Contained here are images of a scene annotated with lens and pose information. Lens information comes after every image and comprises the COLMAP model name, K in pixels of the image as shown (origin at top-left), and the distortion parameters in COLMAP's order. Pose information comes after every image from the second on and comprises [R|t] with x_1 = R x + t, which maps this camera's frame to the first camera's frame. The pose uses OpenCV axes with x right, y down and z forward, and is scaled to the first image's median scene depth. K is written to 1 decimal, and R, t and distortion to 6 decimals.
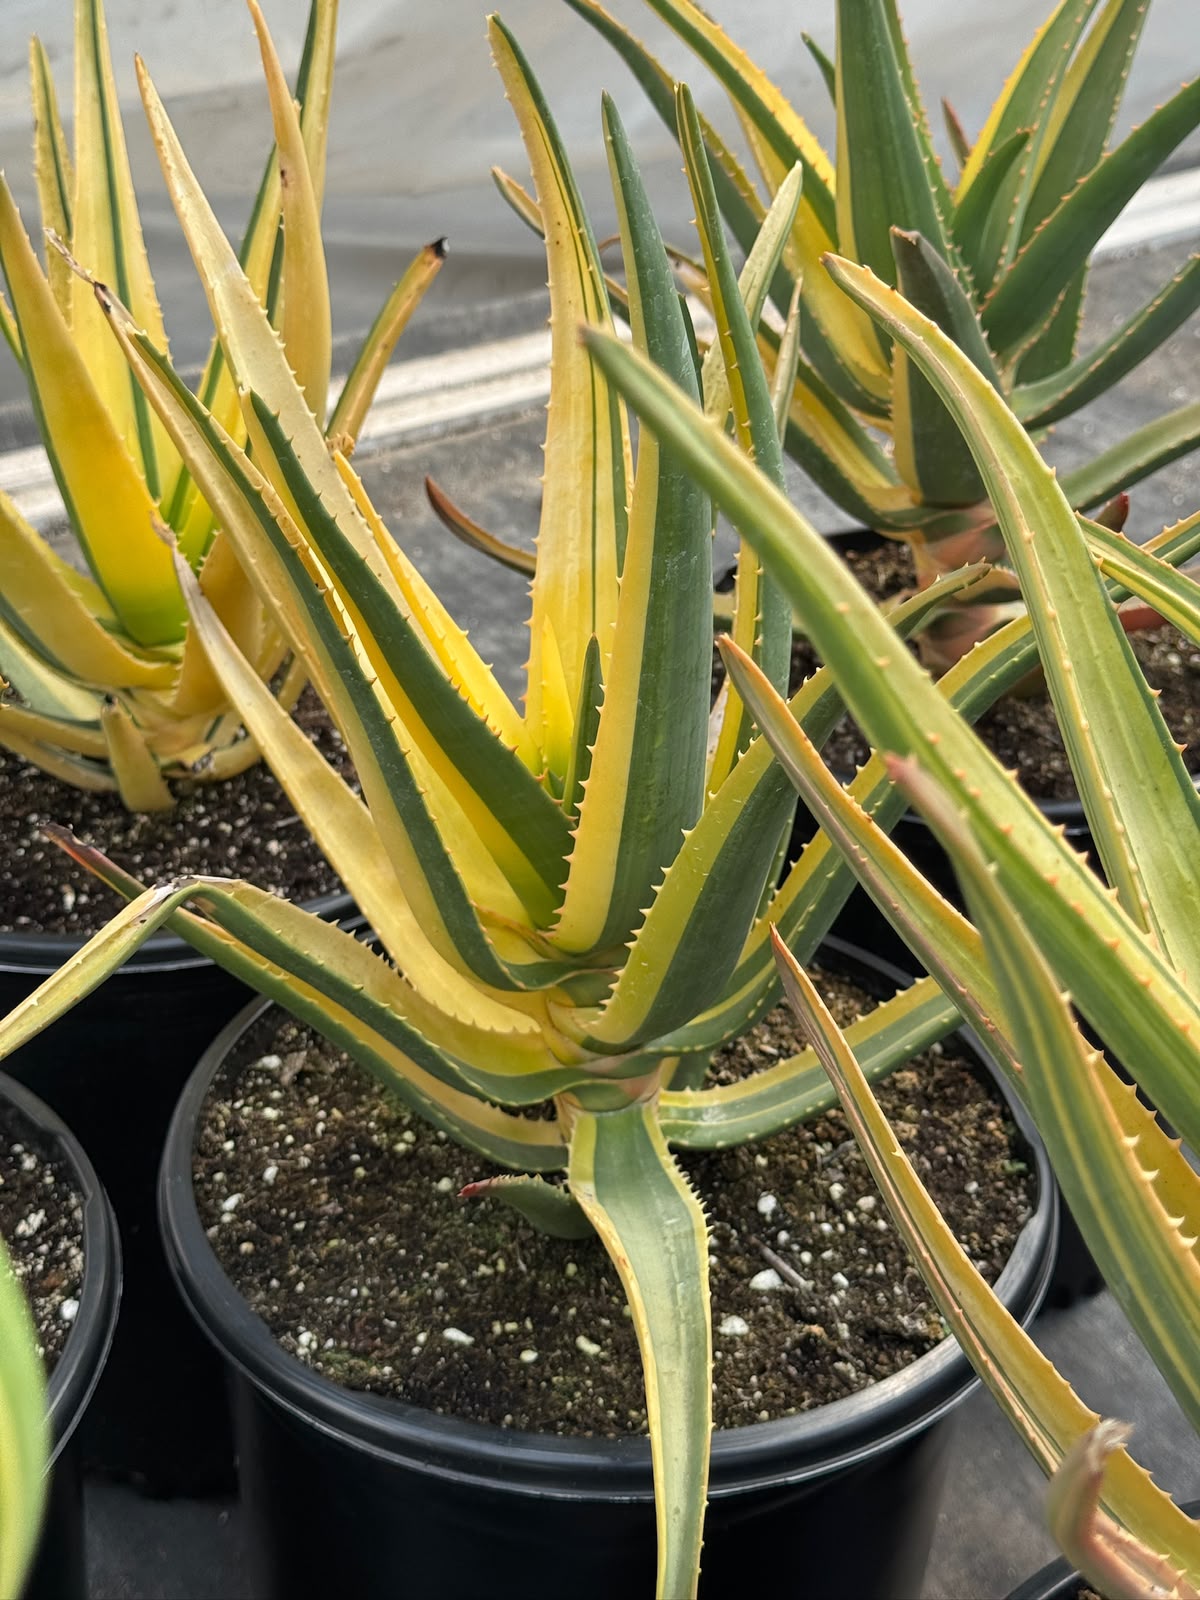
lens RADIAL K [[2440.8, 0, 627.8], [0, 2440.8, 798.8], [0, 0, 1]] dist [0.120644, 0.000000]
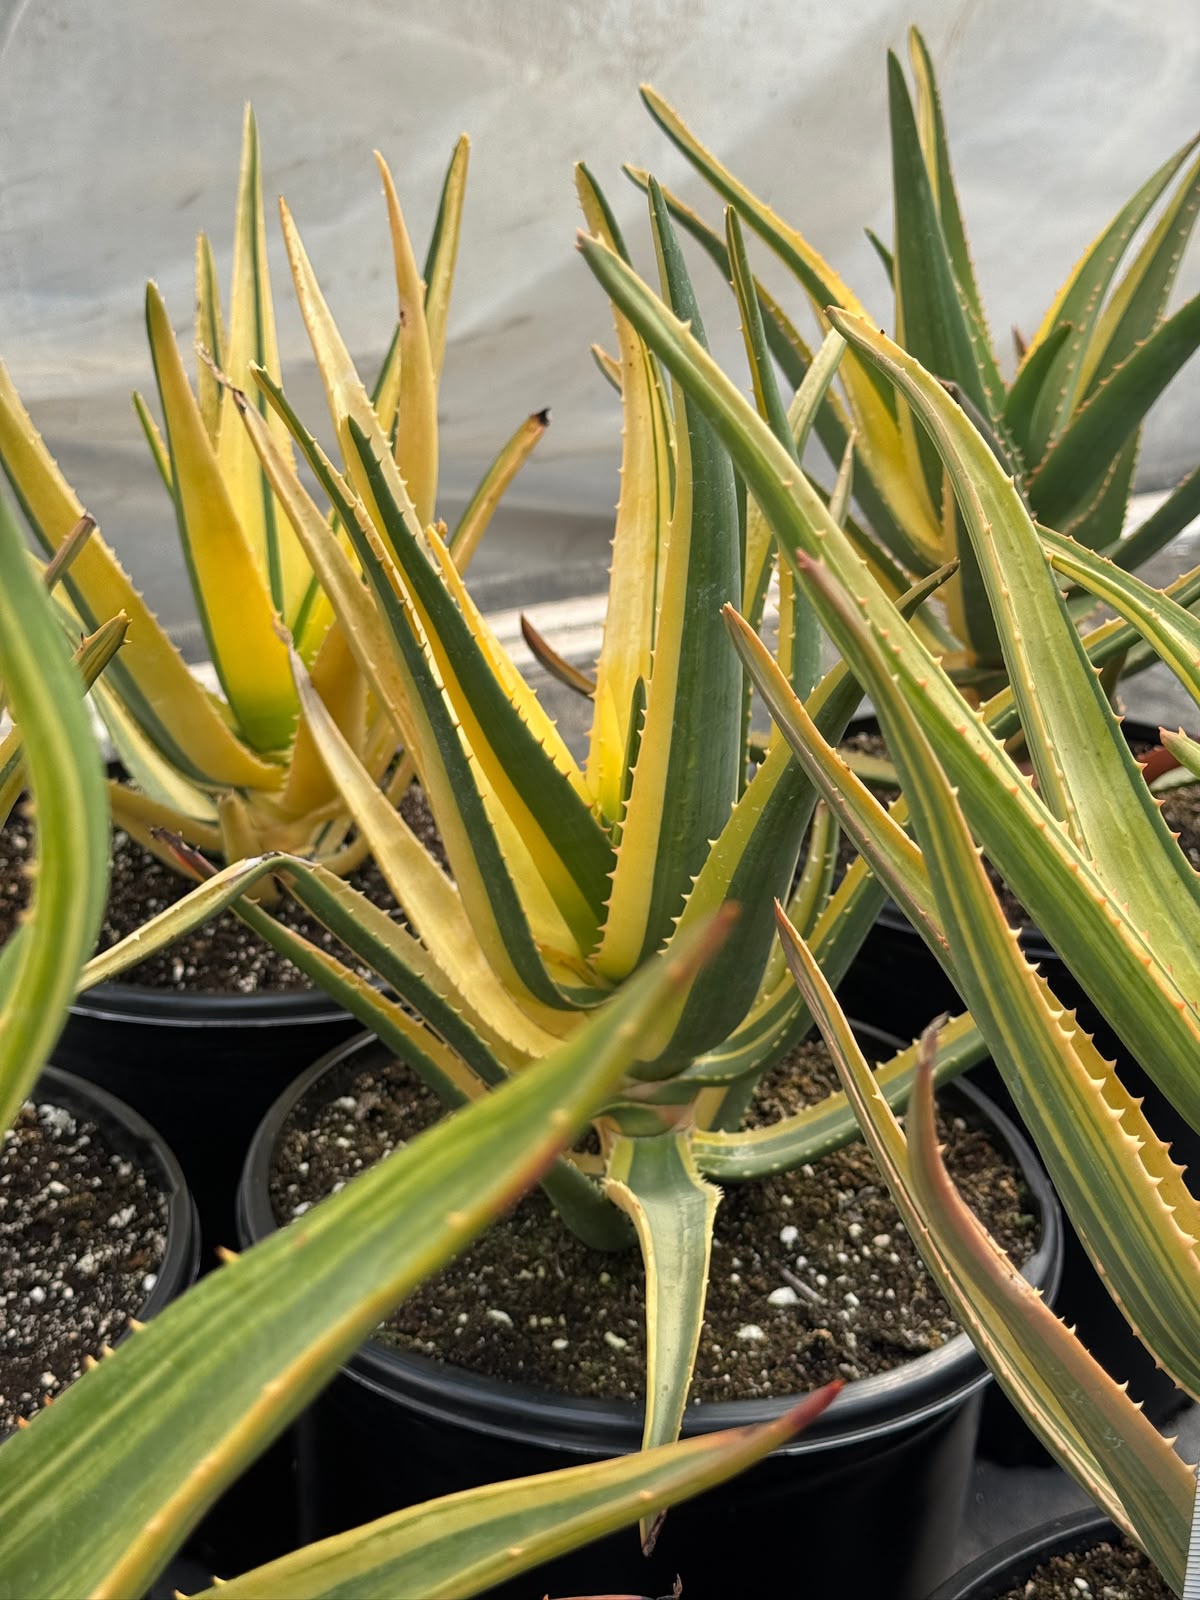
lens RADIAL K [[2440.8, 0, 607.2], [0, 2440.8, 789.5], [0, 0, 1]] dist [0.120644, 0.000000]
pose [[0.997251, 0.035535, -0.065026, 0.041165], [-0.044059, 0.989901, -0.134738, 0.123467], [0.059581, 0.137233, 0.988745, -0.109464]]
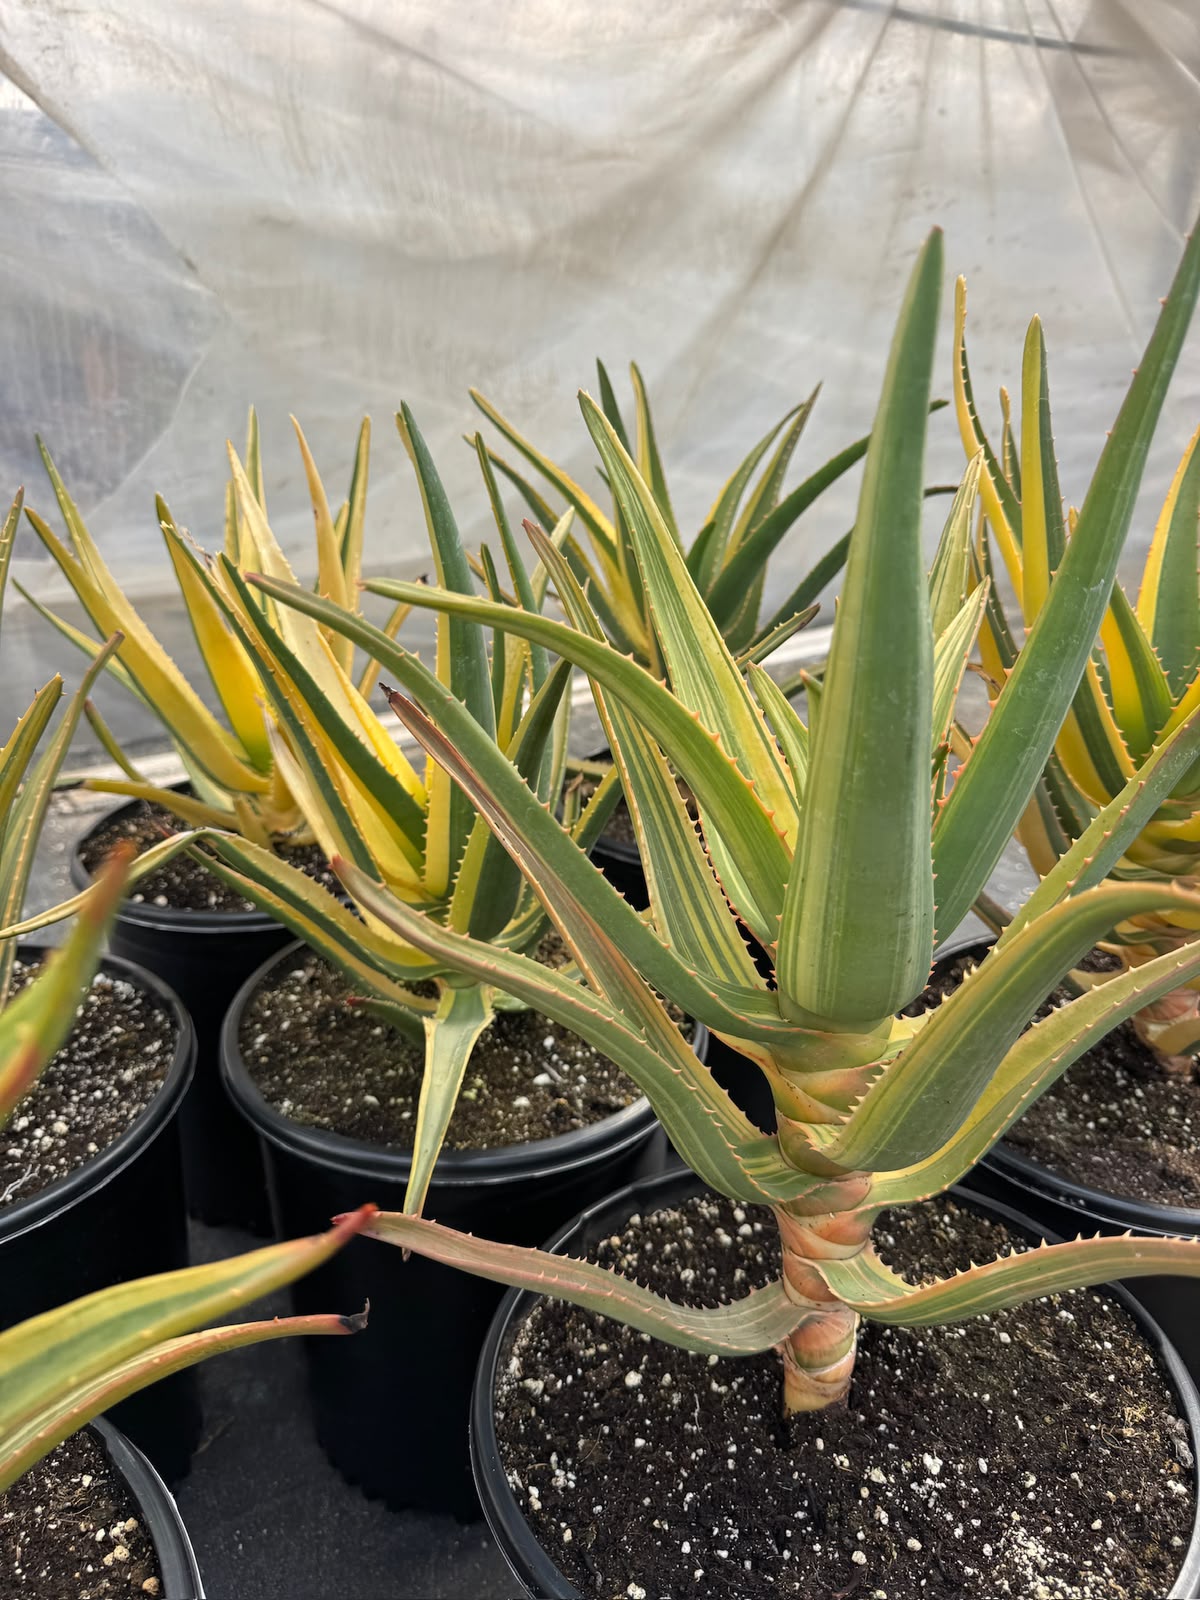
lens RADIAL K [[1233.5, 0, 627.6], [0, 1233.5, 797.1], [0, 0, 1]] dist [0.009986, -0.026831]
pose [[0.999945, 0.006658, -0.008092, 0.126224], [-0.007686, 0.990889, -0.134462, 0.109648], [0.007123, 0.134517, 0.990886, 0.049845]]
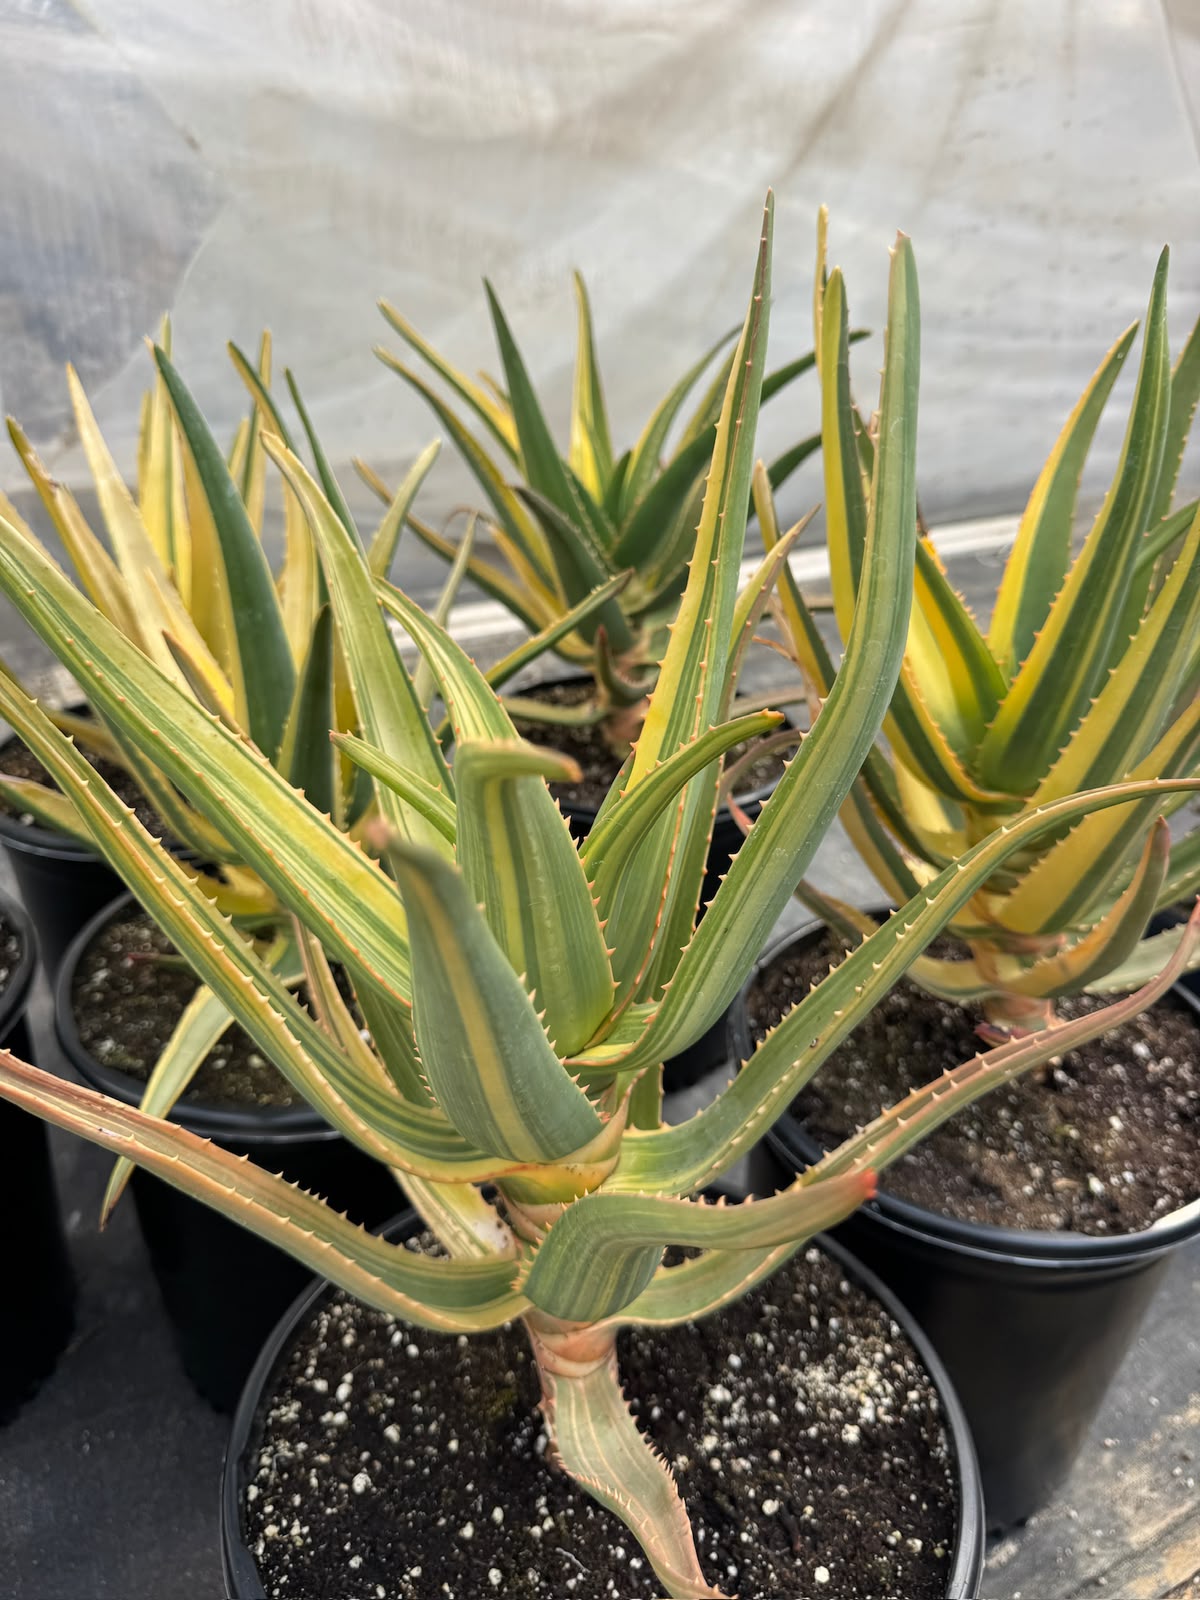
lens RADIAL K [[1233.5, 0, 625.8], [0, 1233.5, 807.9], [0, 0, 1]] dist [0.009986, -0.026831]
pose [[0.995263, 0.062705, -0.074294, 0.308569], [-0.065514, 0.997202, -0.035996, 0.045681], [0.071829, 0.040693, 0.996587, 0.083663]]
